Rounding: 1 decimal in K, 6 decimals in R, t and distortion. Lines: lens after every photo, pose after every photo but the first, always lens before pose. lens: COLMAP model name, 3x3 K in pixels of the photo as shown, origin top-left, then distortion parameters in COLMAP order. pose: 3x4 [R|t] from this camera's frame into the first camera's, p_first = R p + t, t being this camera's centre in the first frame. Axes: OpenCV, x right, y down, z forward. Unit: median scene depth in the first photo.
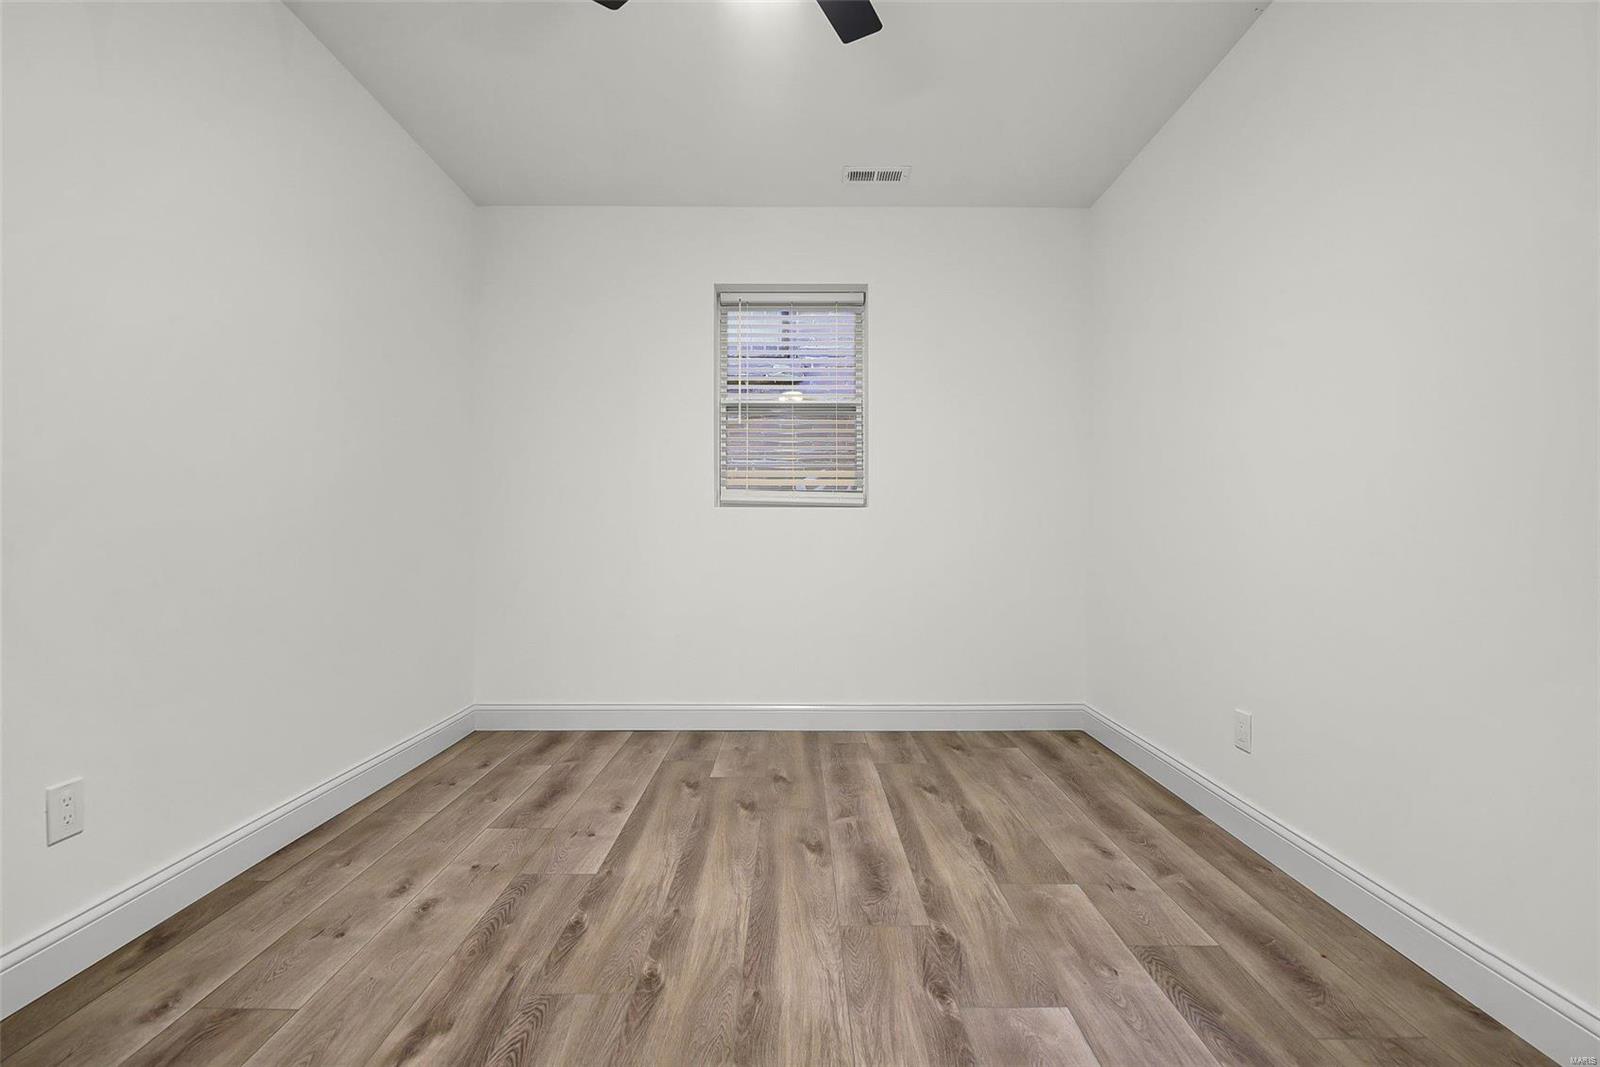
lens RADIAL K [[699.8, 0, 794.5], [0, 699.8, 531.2], [0, 0, 1]] dist [-0.001410, -0.011175]
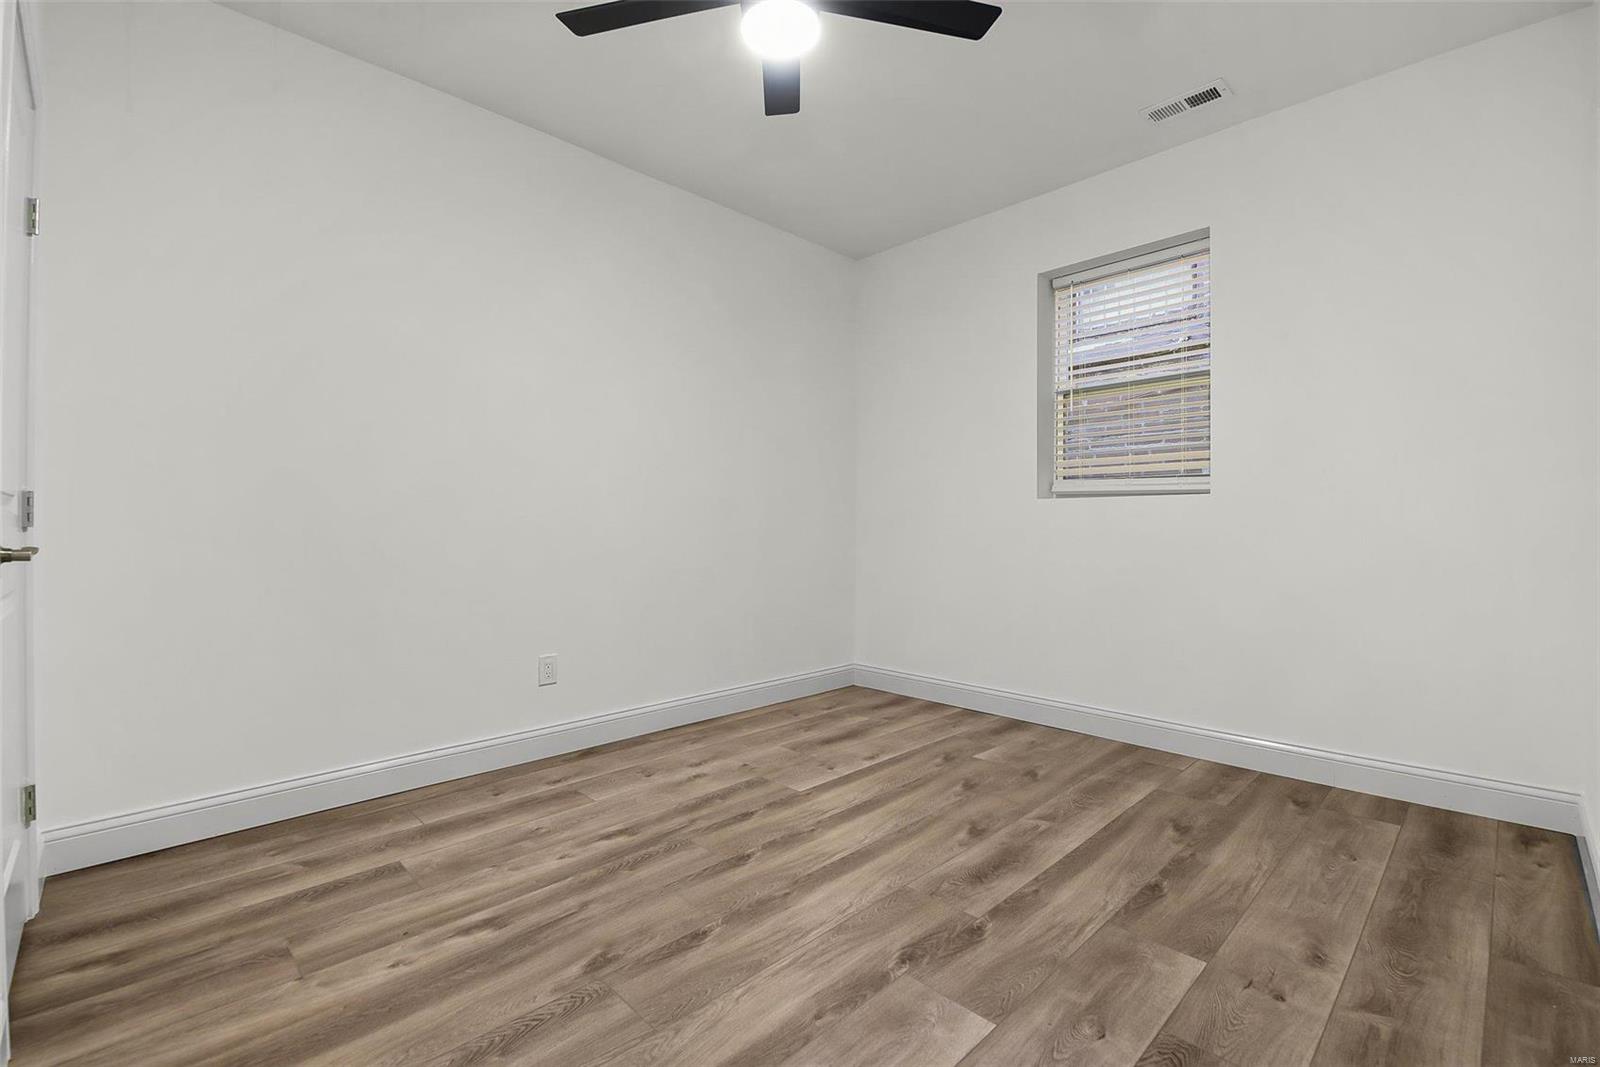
lens RADIAL K [[699.8, 0, 794.5], [0, 699.8, 531.2], [0, 0, 1]] dist [-0.001410, -0.011175]
pose [[0.690575, 0.002247, -0.723257, 0.593946], [0.003706, 0.999971, 0.006645, 0.004774], [0.723251, -0.007270, 0.690547, 0.104683]]
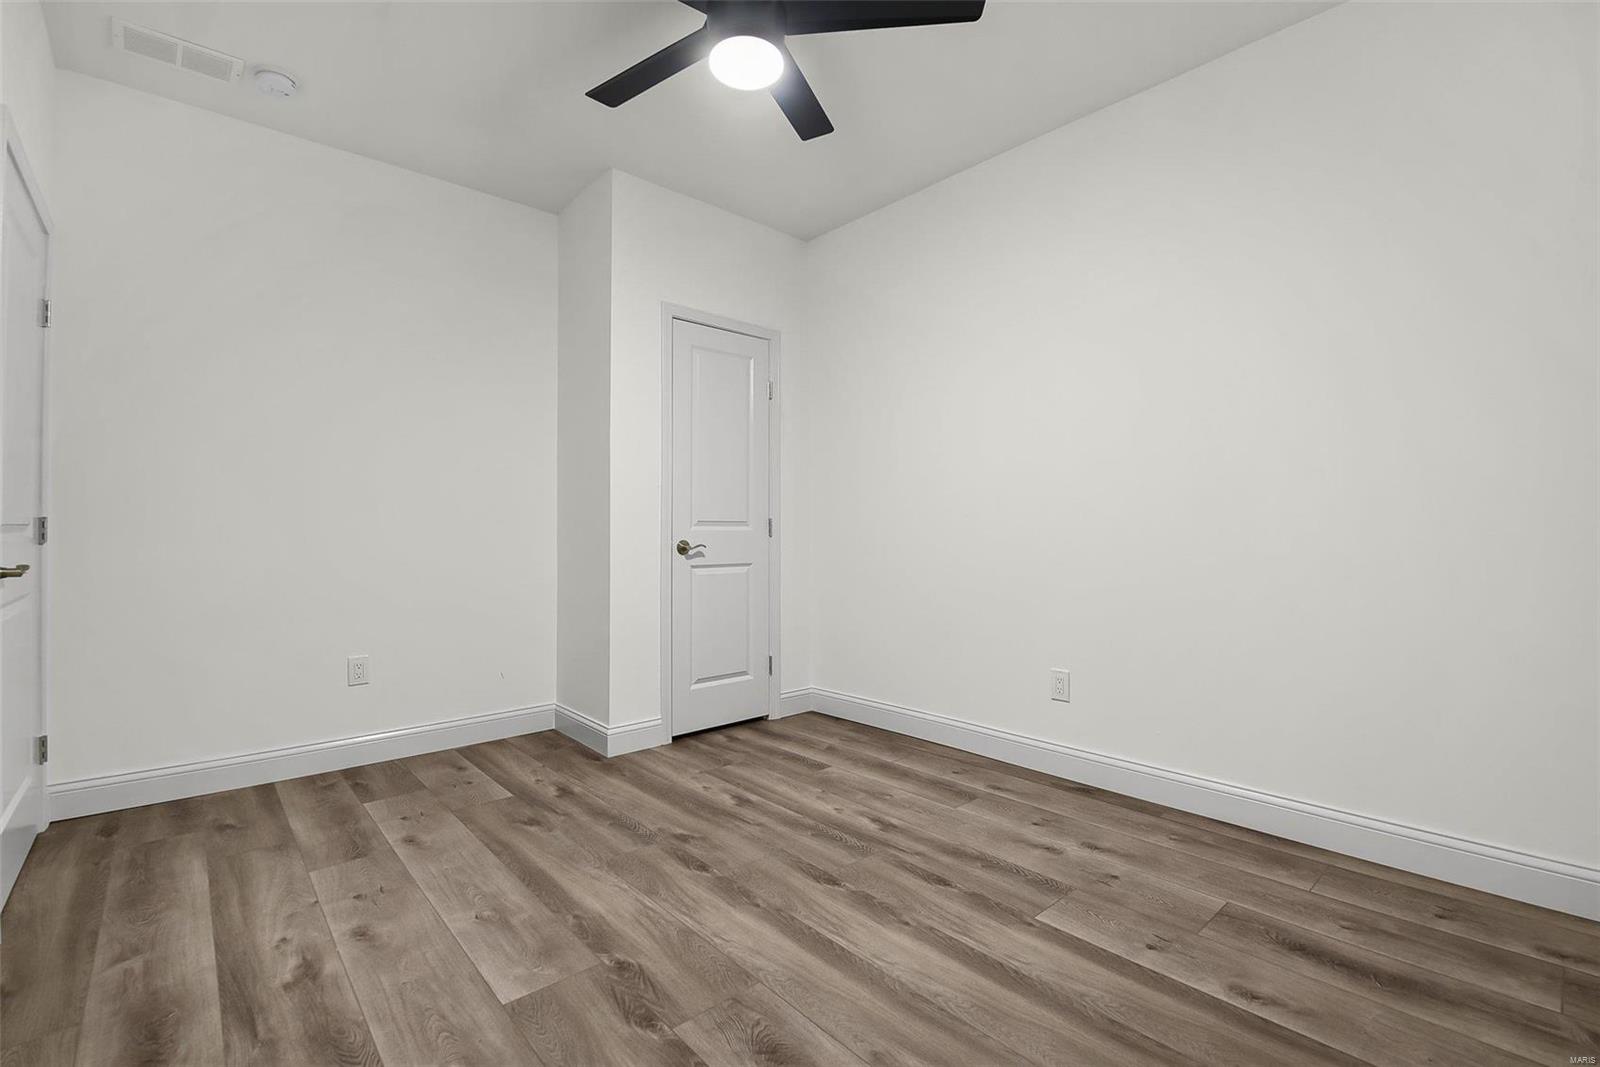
lens RADIAL K [[699.8, 0, 794.5], [0, 699.8, 531.2], [0, 0, 1]] dist [-0.001410, -0.011175]
pose [[-0.752145, 0.001349, -0.658996, 0.497075], [0.003868, 0.999990, -0.002368, -0.001123], [0.658986, -0.004330, -0.752143, 1.376396]]
